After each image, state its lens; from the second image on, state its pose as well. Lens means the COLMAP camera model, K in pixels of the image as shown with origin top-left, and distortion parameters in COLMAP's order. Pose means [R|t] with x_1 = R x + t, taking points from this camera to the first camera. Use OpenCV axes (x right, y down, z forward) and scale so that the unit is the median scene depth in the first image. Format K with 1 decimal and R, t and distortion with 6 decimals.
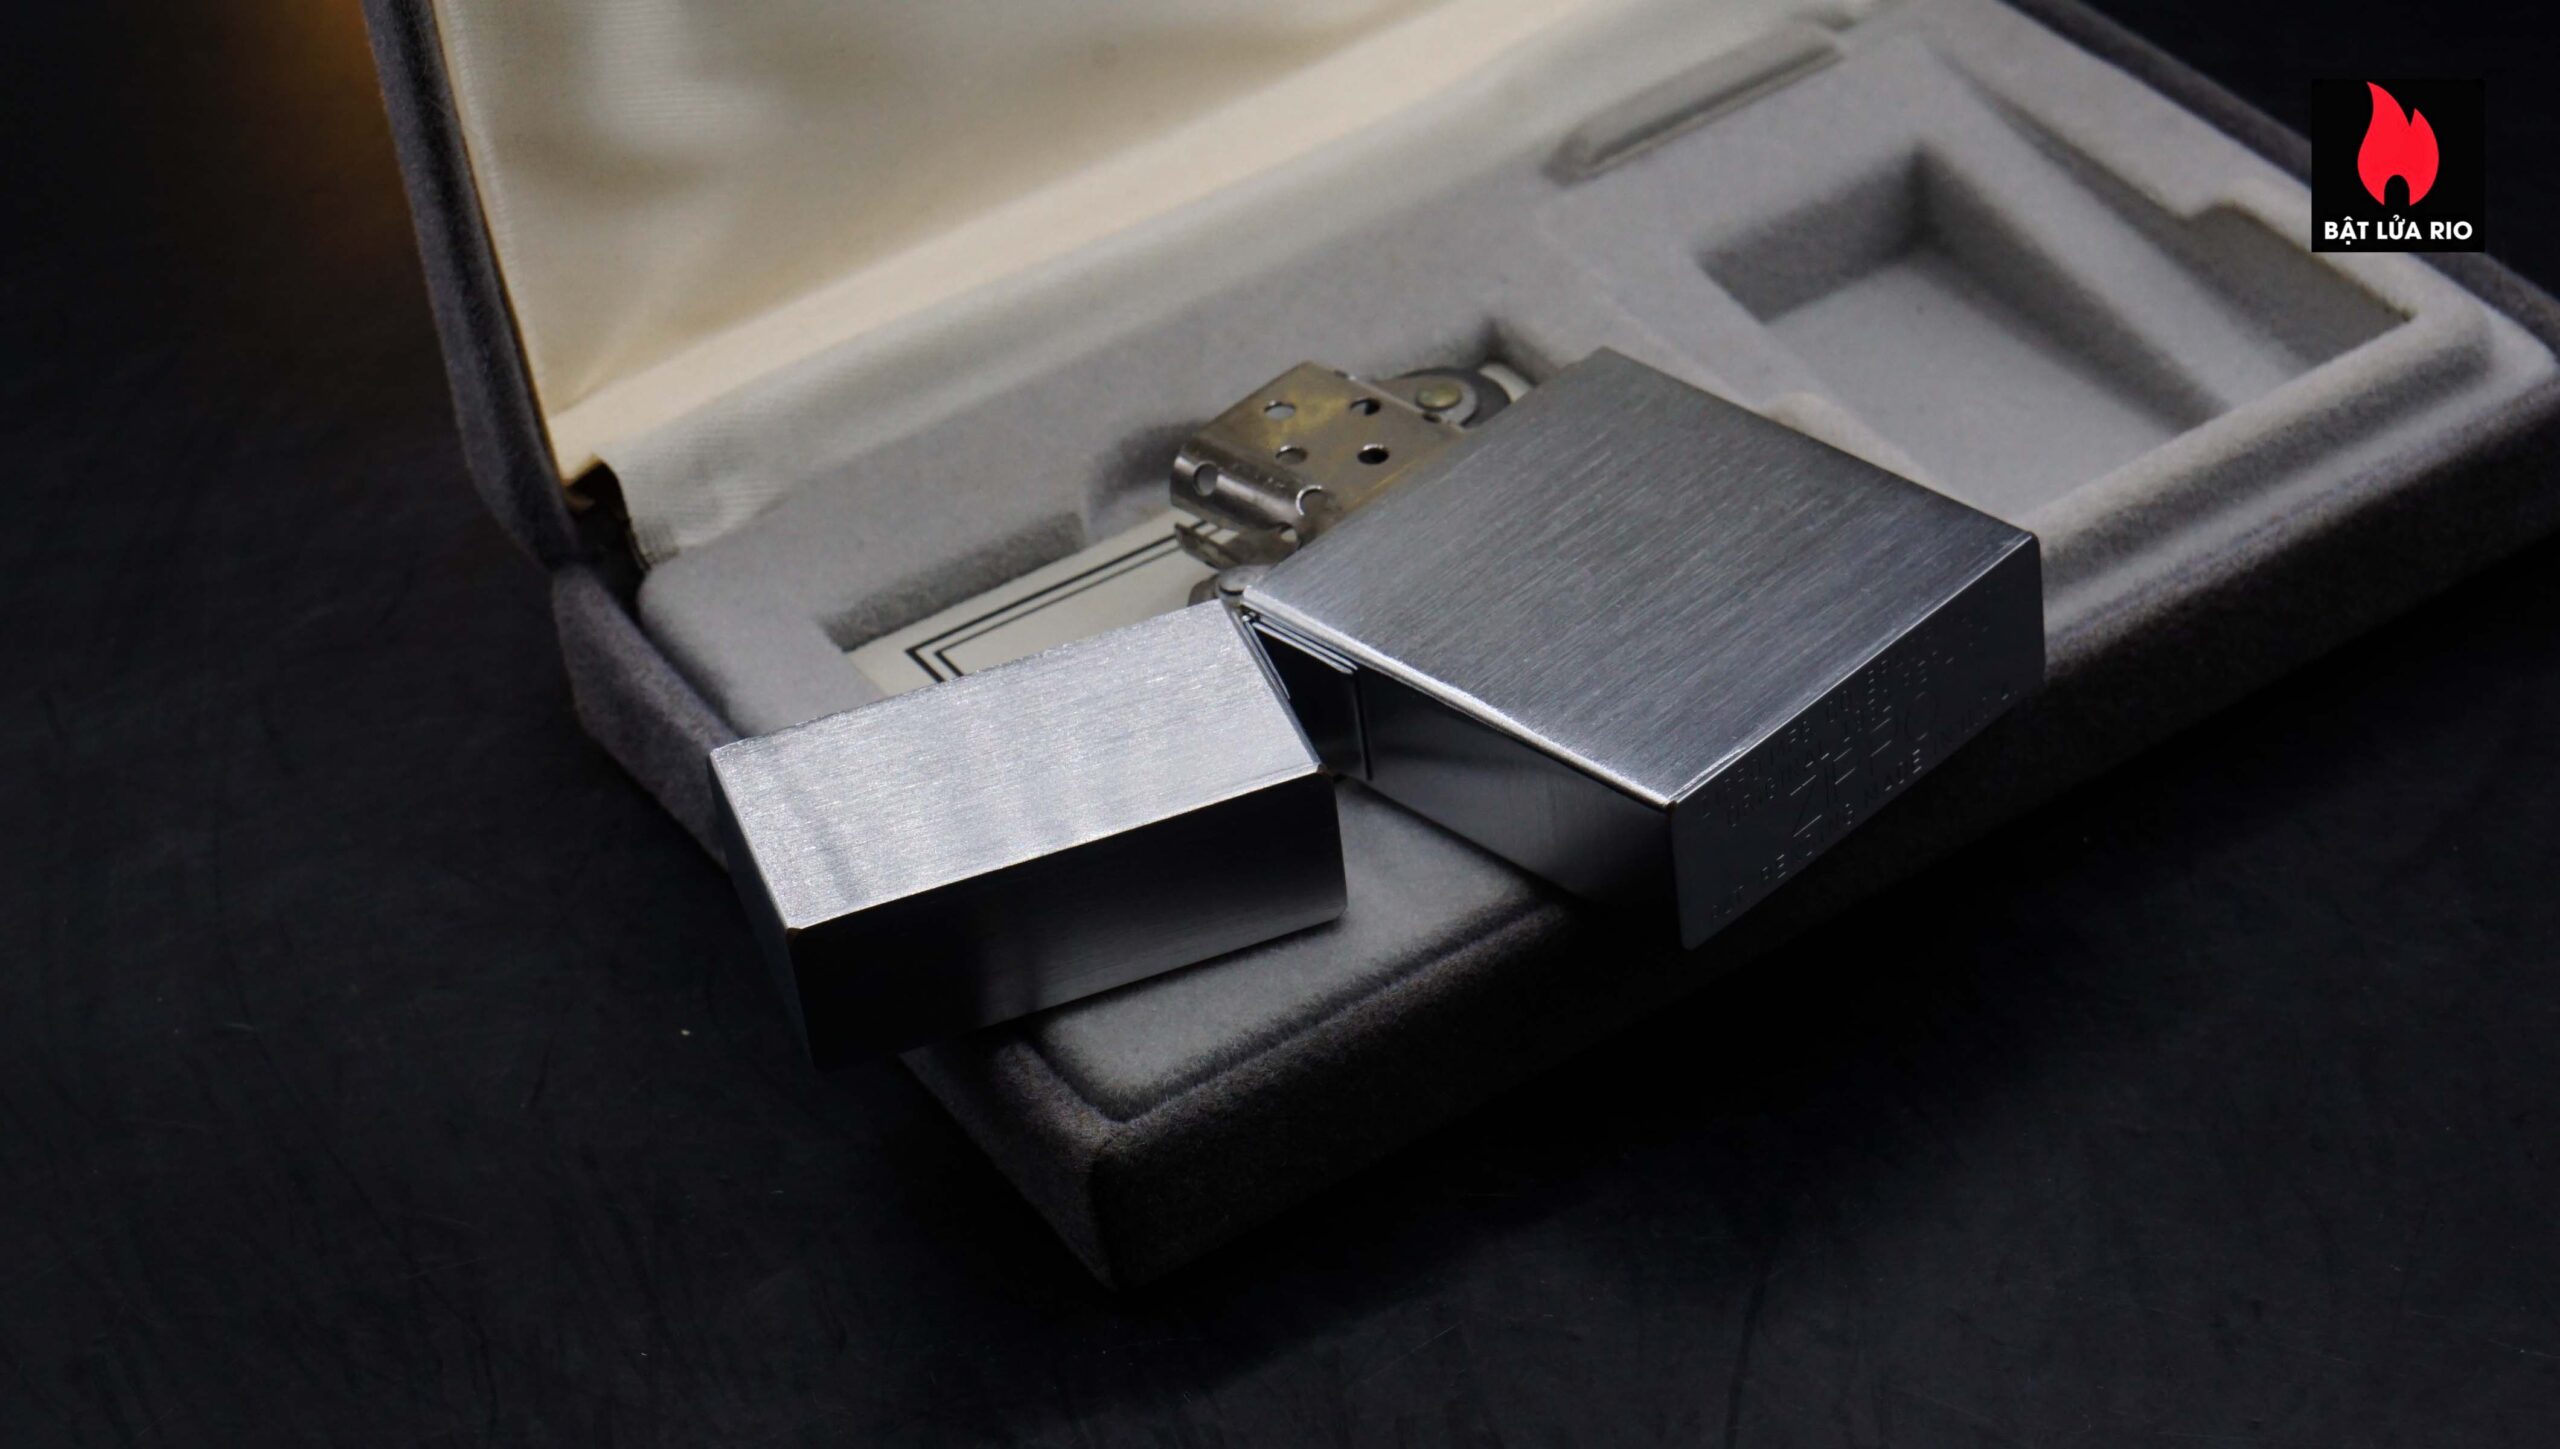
lens RADIAL K [[5720.8, 0, 1290.2], [0, 5720.8, 705.5], [0, 0, 1]] dist [-0.011604, 0.000000]
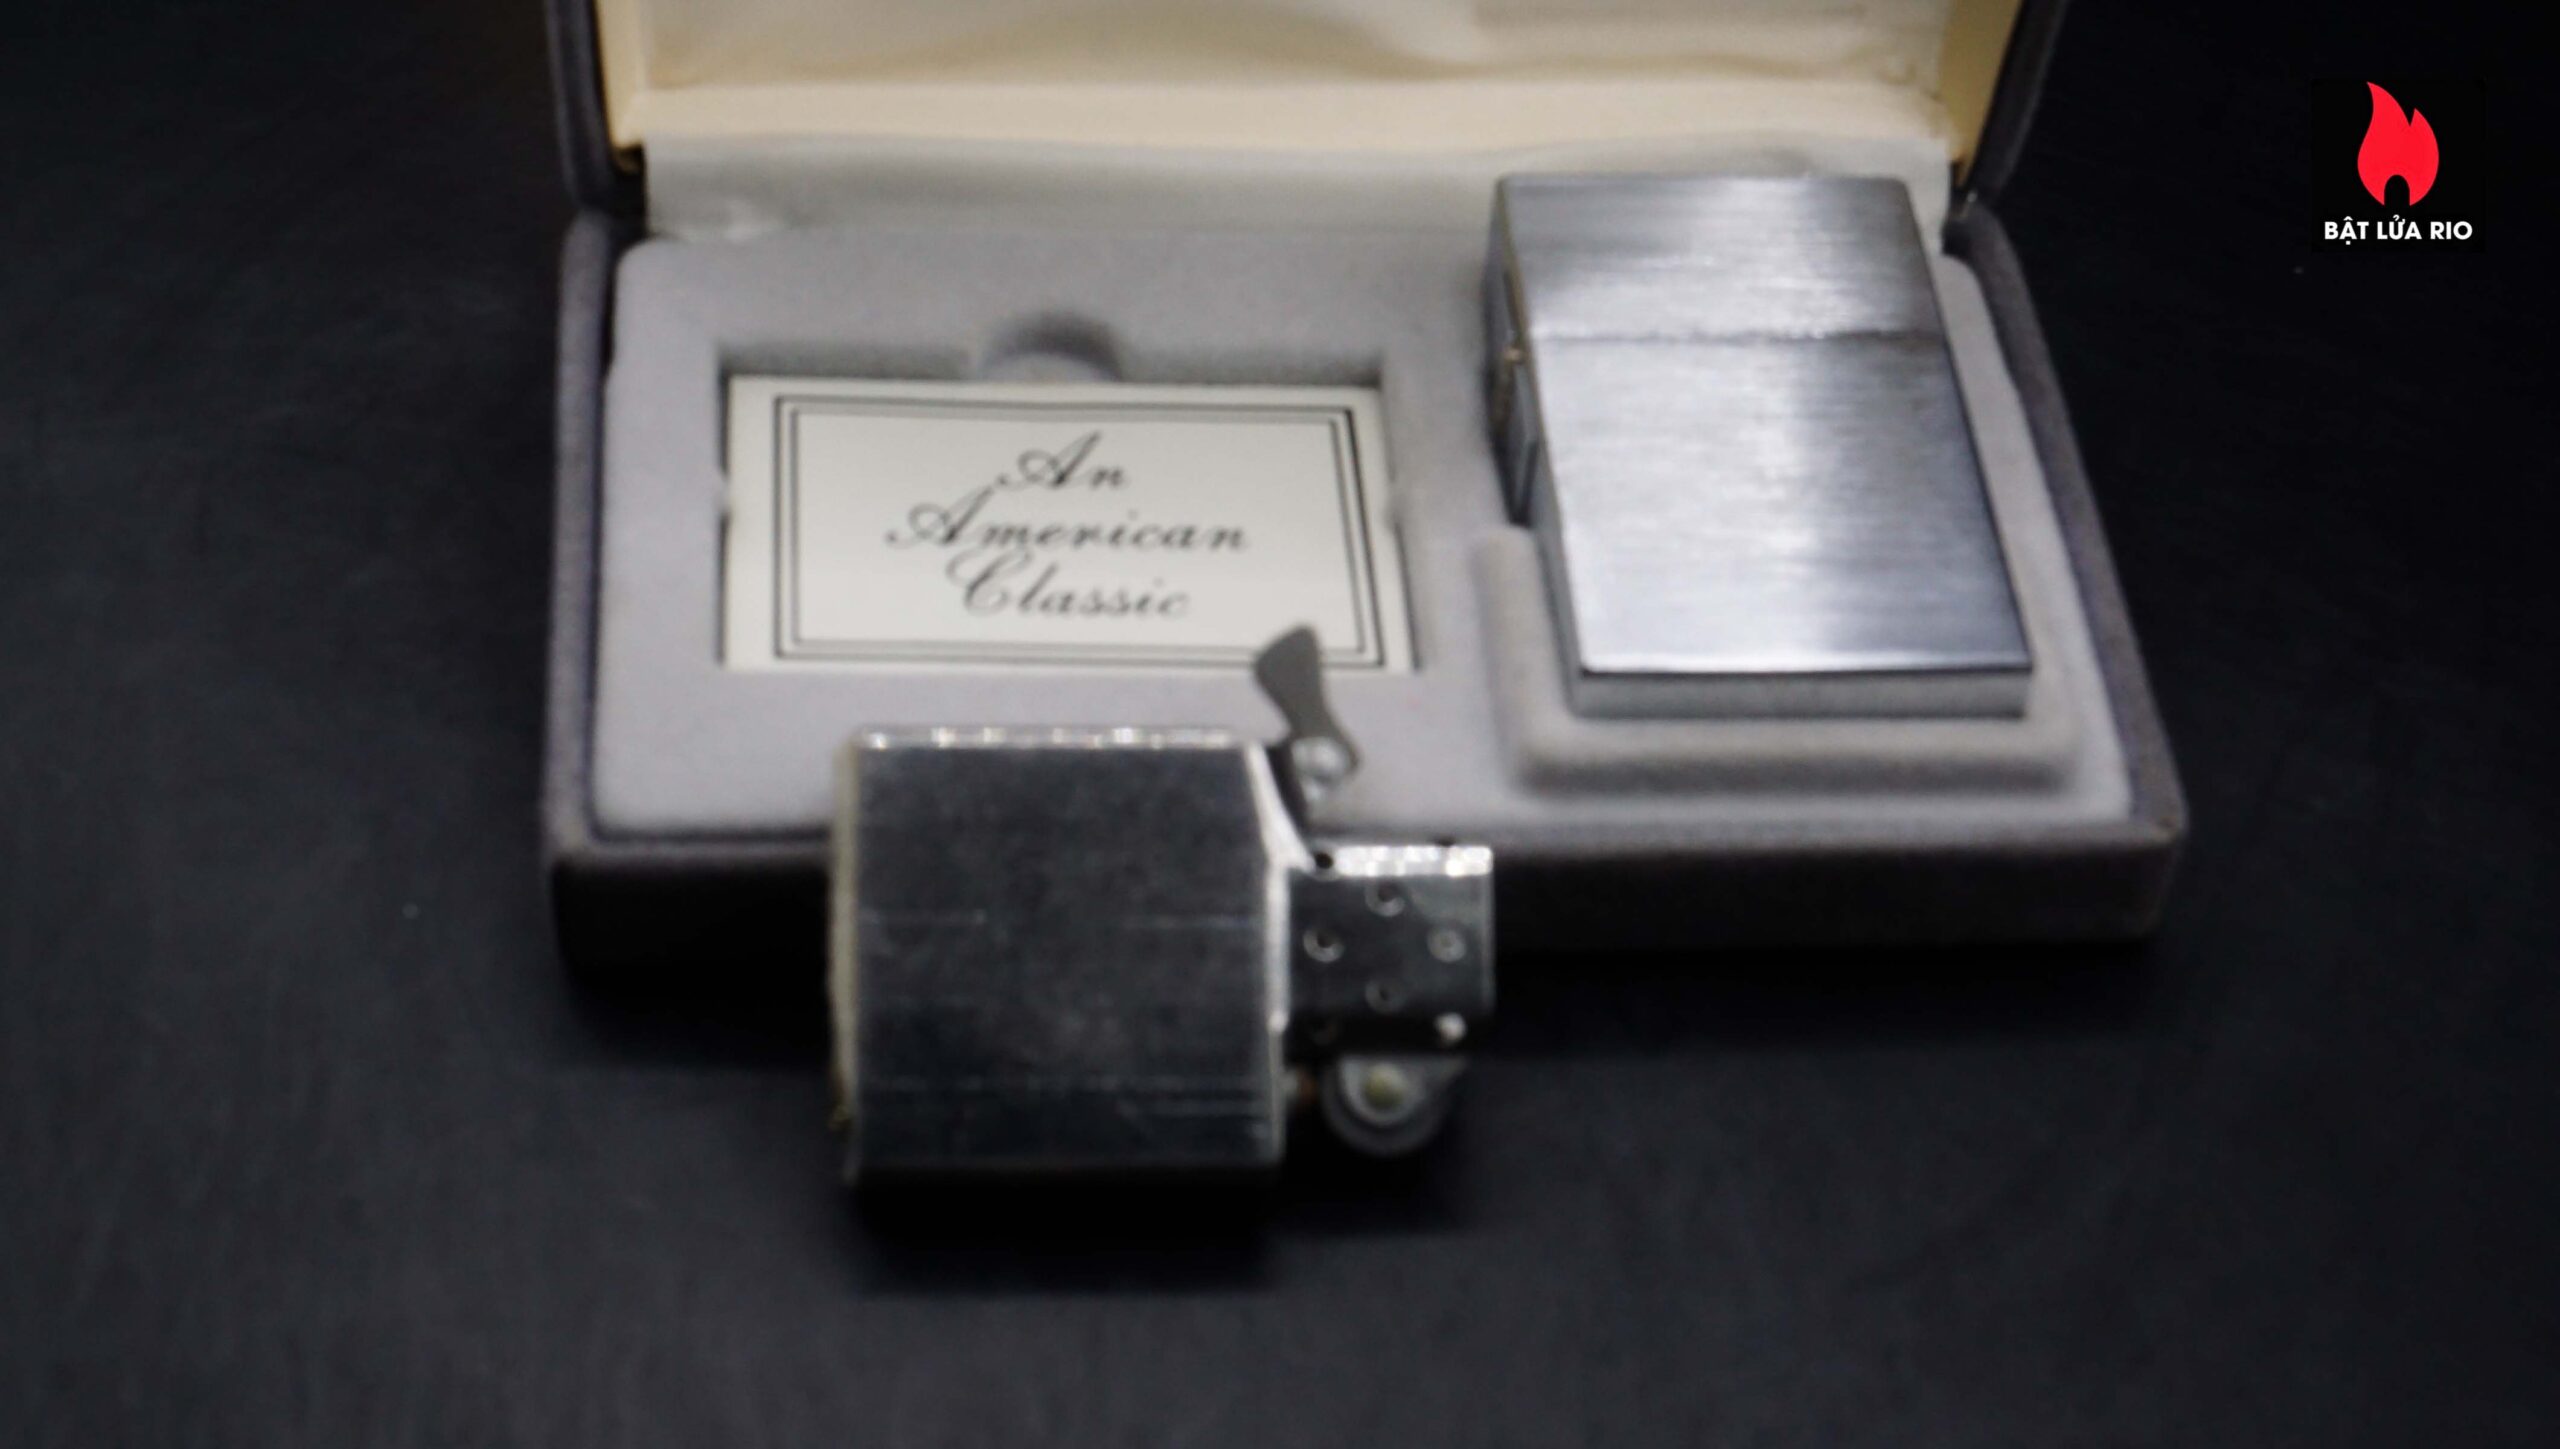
lens RADIAL K [[4798.5, 0, 1288.9], [0, 4798.5, 732.1], [0, 0, 1]] dist [0.038901, 0.000000]
pose [[0.869541, 0.450329, -0.202737, 0.261487], [-0.424256, 0.891276, 0.160106, -0.153689], [0.252795, -0.053206, 0.966056, 0.053774]]
